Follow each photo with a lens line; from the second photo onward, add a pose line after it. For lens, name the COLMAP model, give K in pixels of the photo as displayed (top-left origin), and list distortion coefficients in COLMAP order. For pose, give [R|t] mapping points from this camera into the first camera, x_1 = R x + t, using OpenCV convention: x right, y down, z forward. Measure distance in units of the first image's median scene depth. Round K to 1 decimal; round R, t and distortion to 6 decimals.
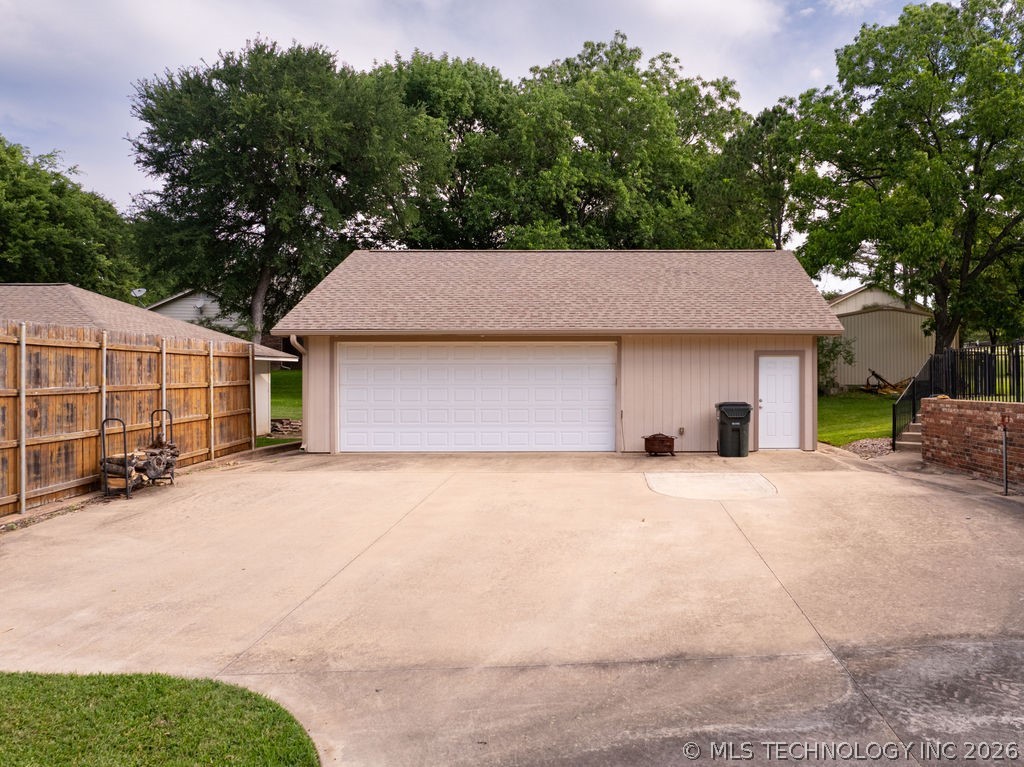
lens RADIAL K [[653.0, 0, 512.5], [0, 653.0, 405.0], [0, 0, 1]] dist [-0.056069, 0.021026]
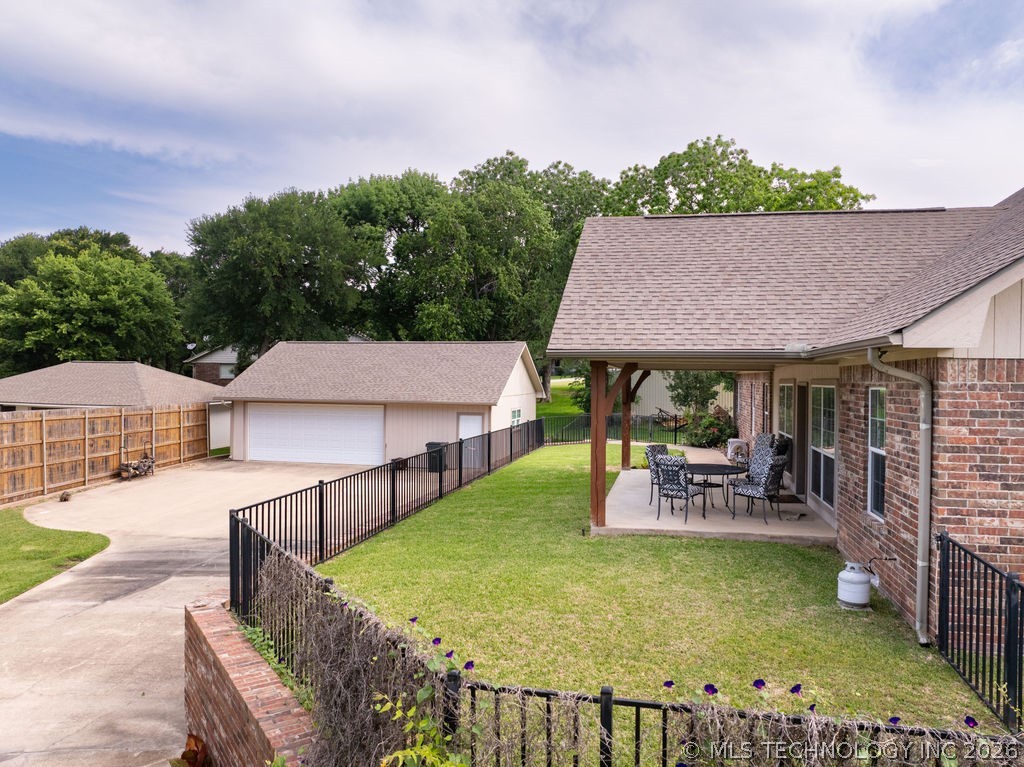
lens RADIAL K [[718.8, 0, 515.9], [0, 718.8, 385.3], [0, 0, 1]] dist [-0.054408, 0.027220]
pose [[0.970310, 0.014389, -0.241435, 1.217682], [-0.012885, 0.999887, 0.007807, -0.212412], [0.241520, -0.004464, 0.970385, -1.021523]]
